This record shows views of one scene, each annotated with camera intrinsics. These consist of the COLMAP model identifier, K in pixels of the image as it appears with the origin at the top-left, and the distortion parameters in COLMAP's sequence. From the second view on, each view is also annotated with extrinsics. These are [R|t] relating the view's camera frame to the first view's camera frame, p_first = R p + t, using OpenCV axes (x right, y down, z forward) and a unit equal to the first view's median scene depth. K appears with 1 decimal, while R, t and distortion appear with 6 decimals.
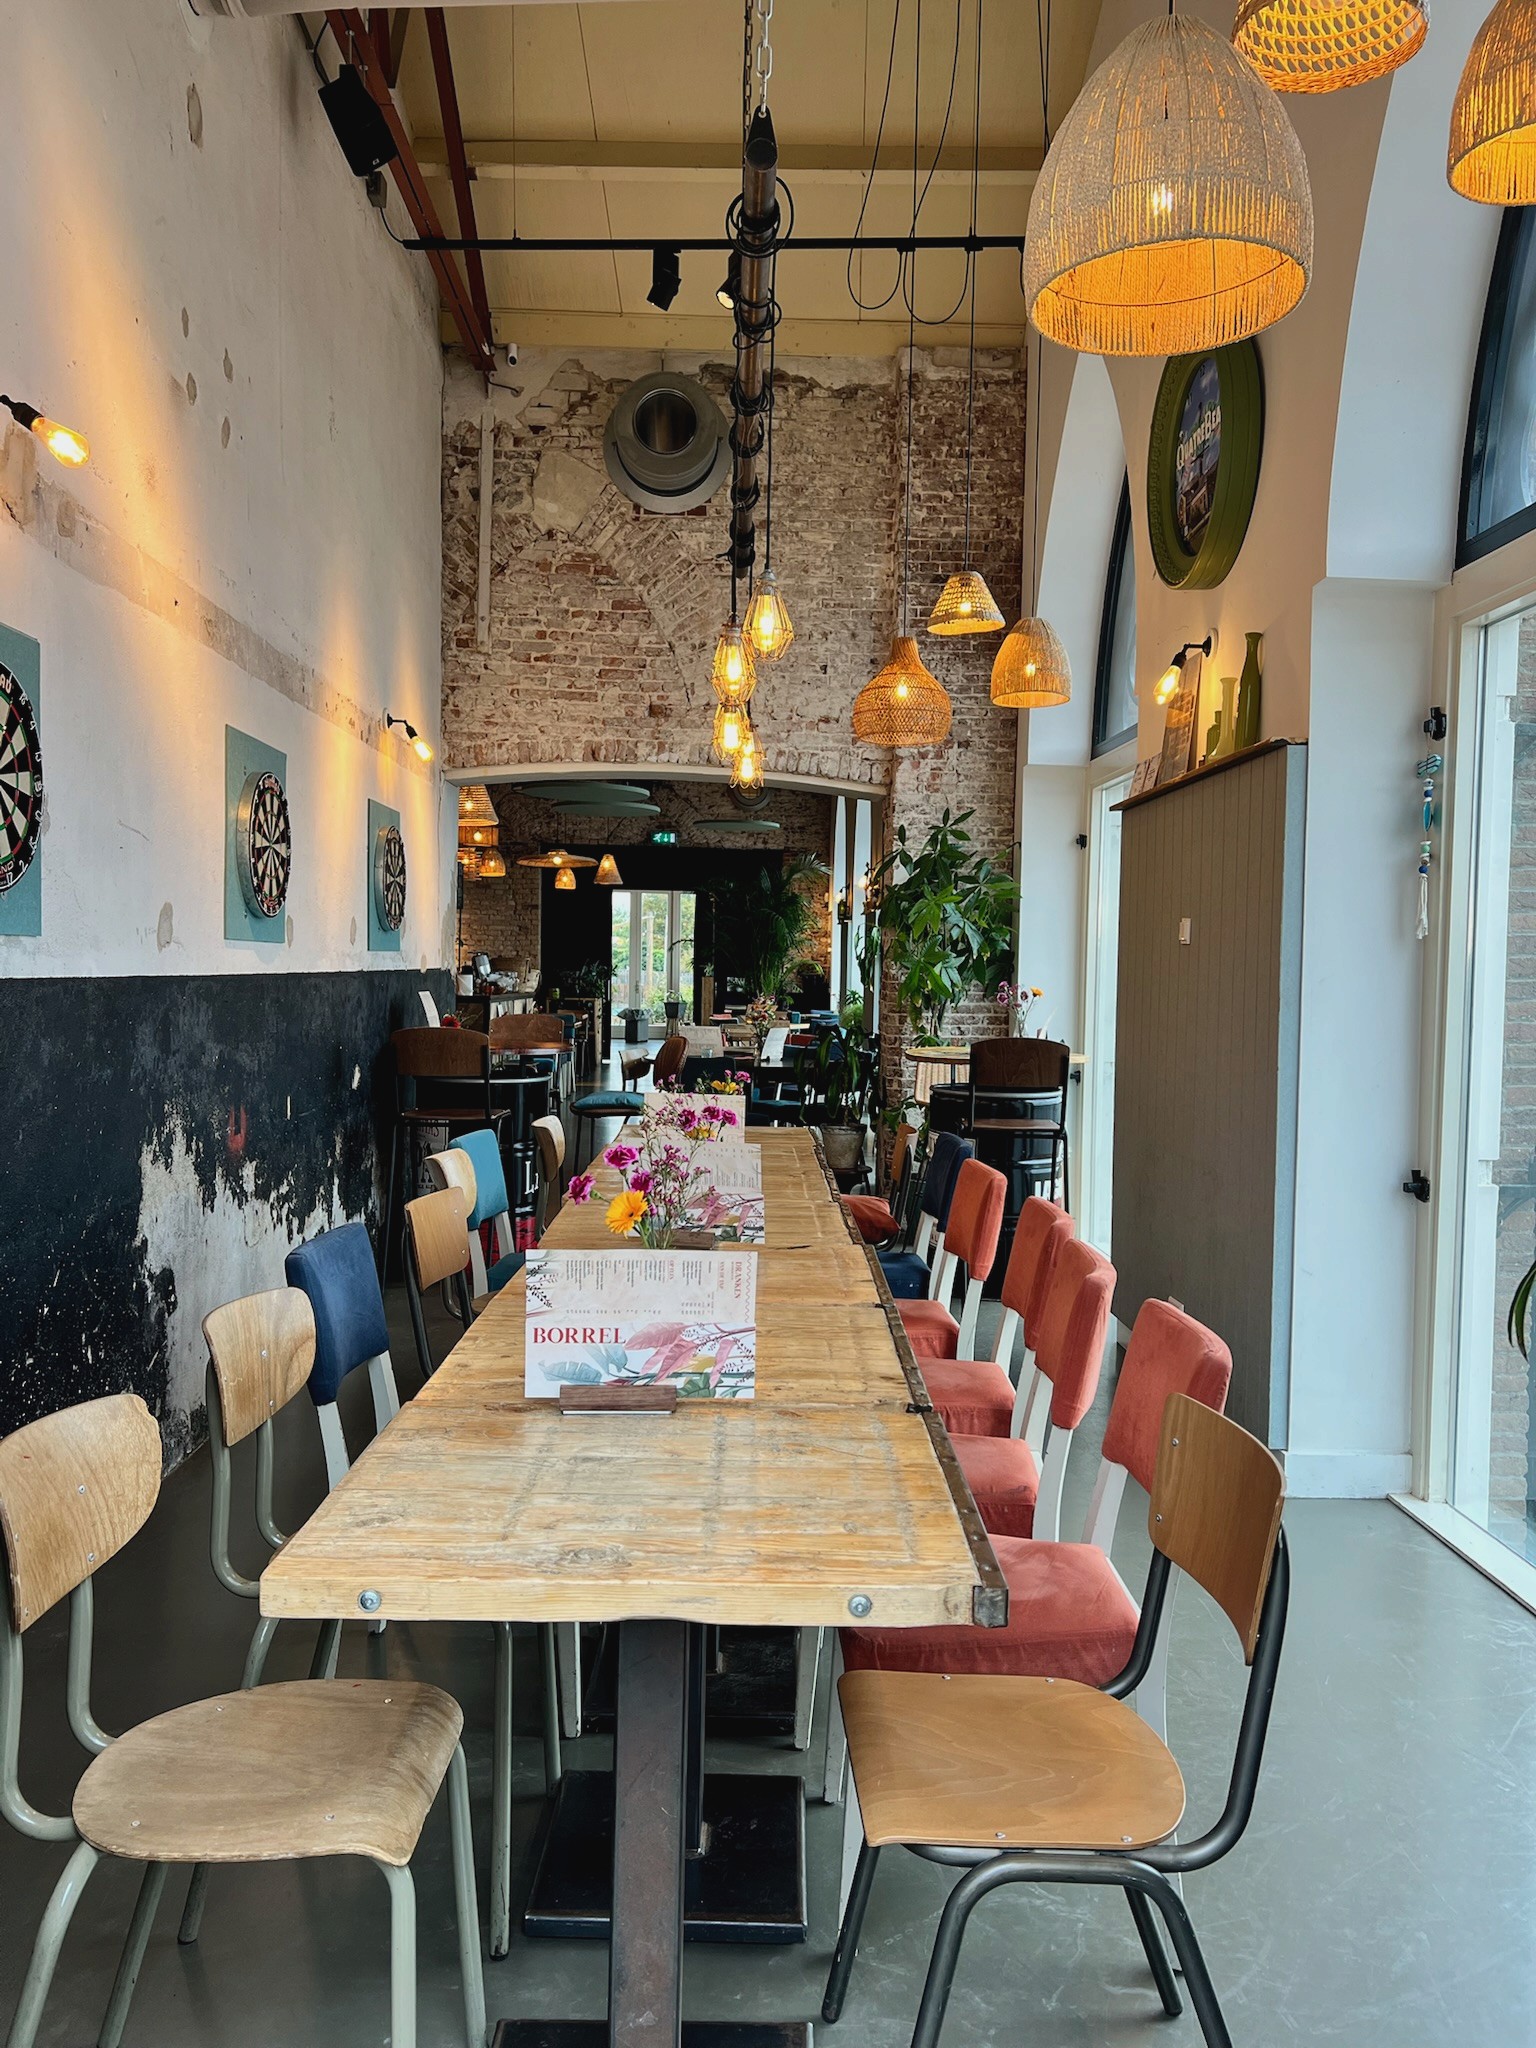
lens RADIAL K [[1552.3, 0, 762.1], [0, 1552.3, 1016.0], [0, 0, 1]] dist [0.005914, -0.021754]
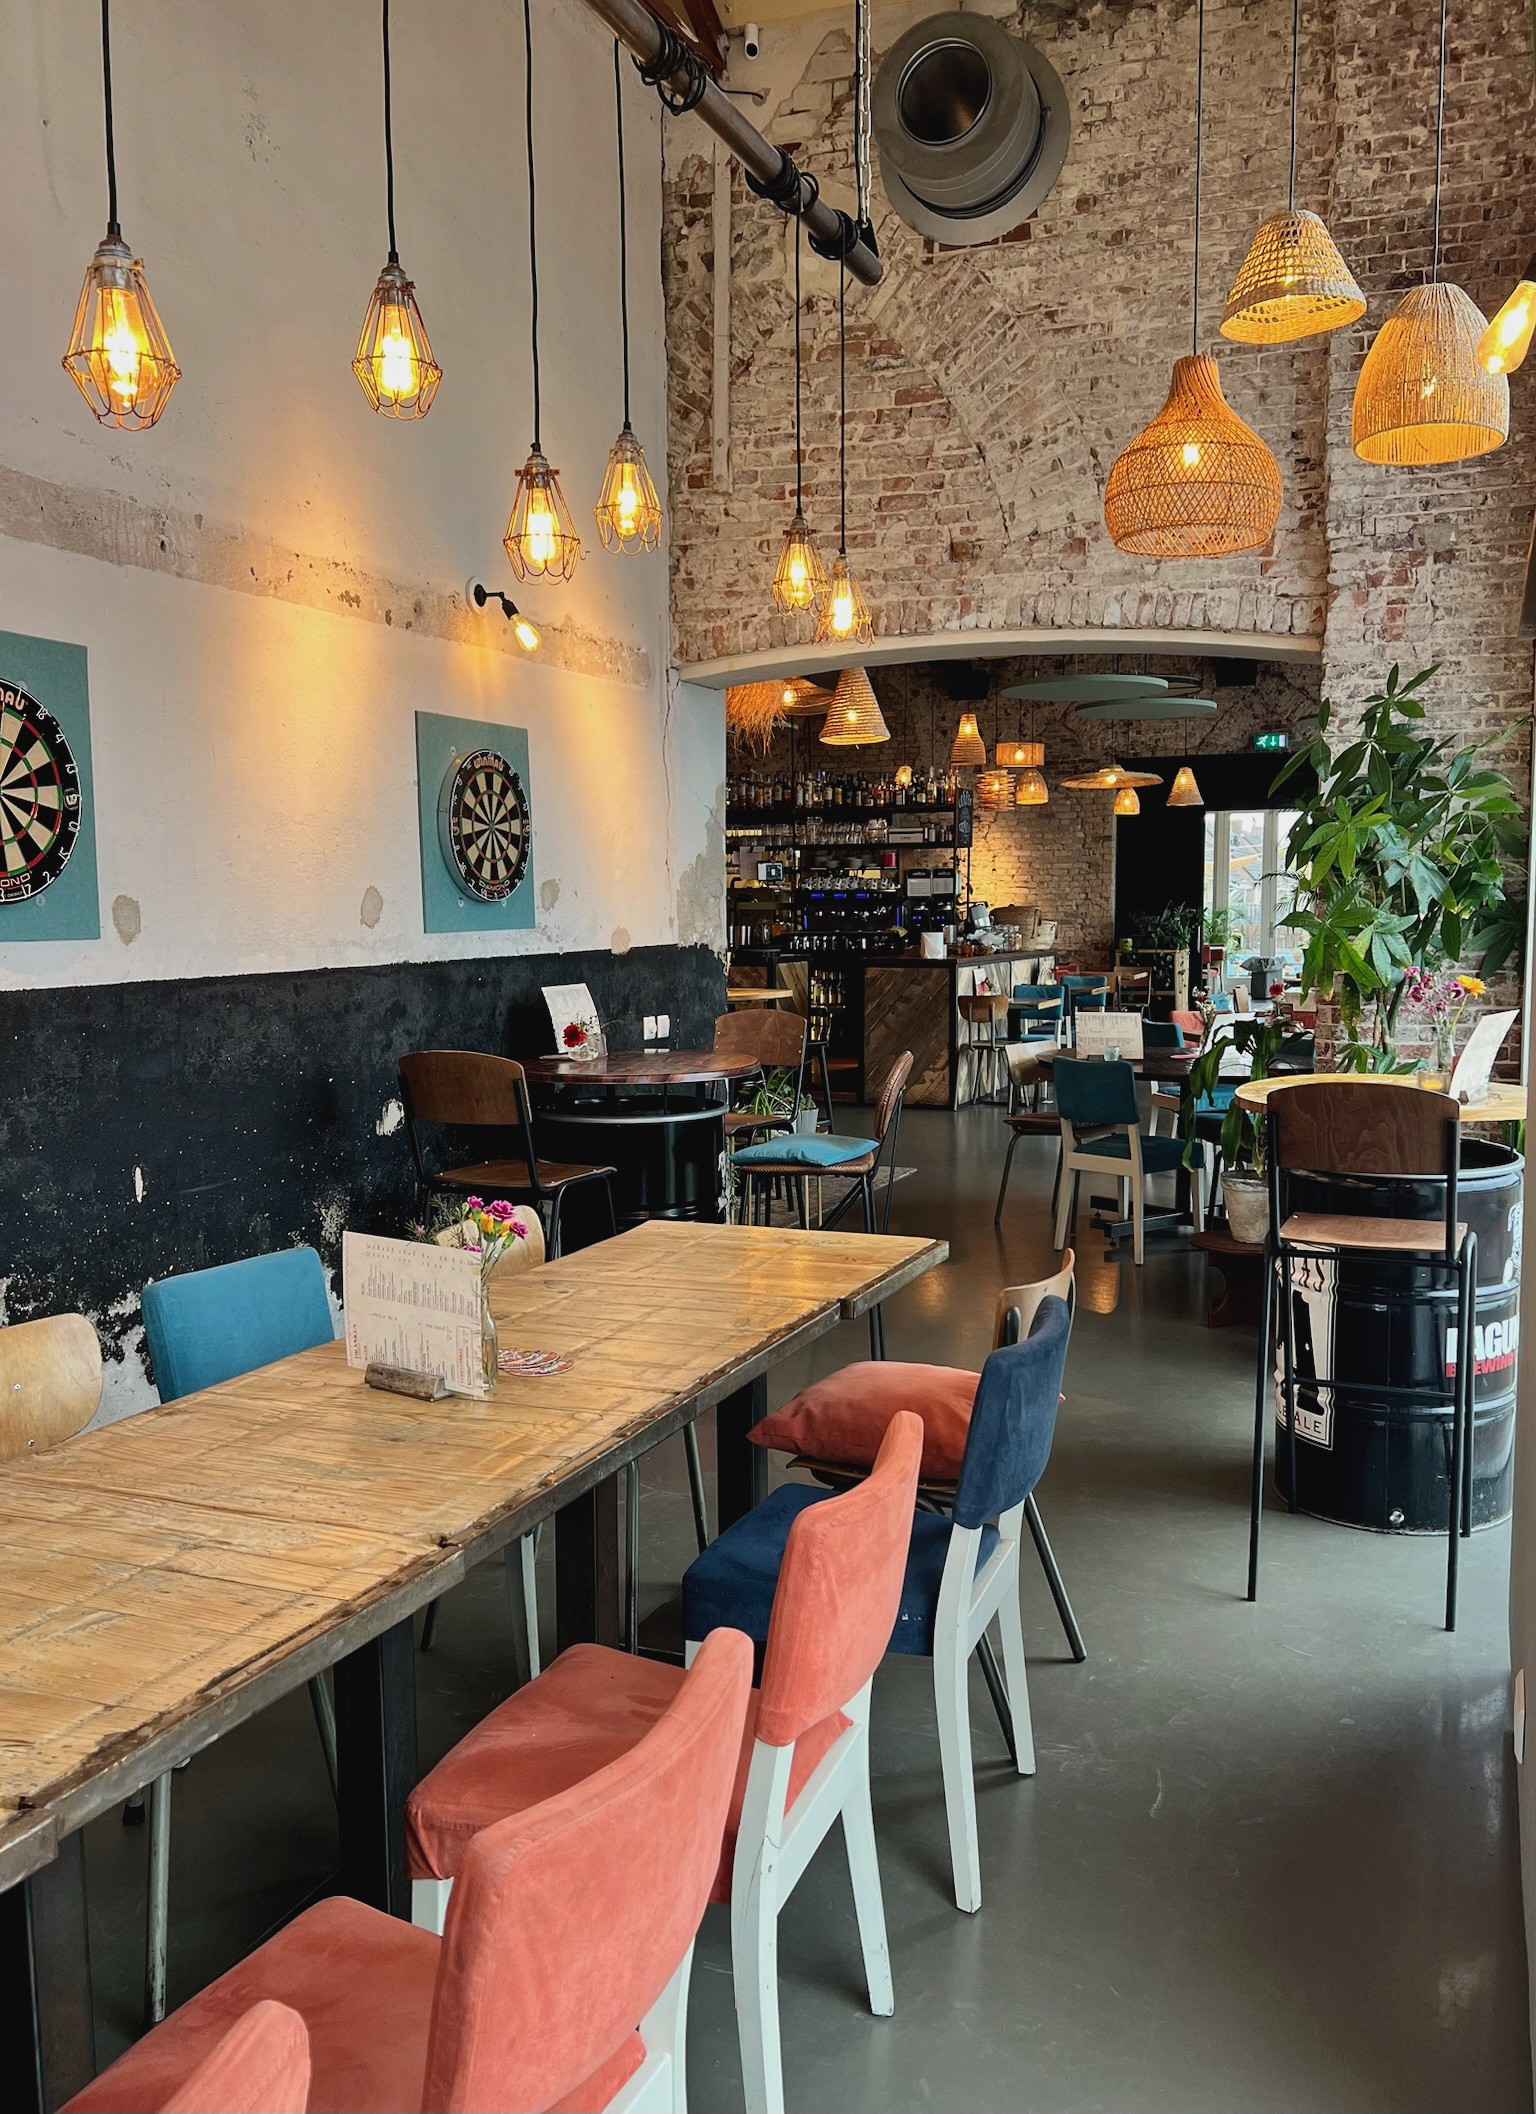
lens RADIAL K [[1790.5, 0, 768.2], [0, 1790.5, 1078.4], [0, 0, 1]] dist [0.014062, -0.016150]
pose [[0.929115, 0.009522, -0.369668, 0.142744], [0.014101, 0.998029, 0.061150, -0.018698], [0.369522, -0.062029, 0.927149, 0.240570]]
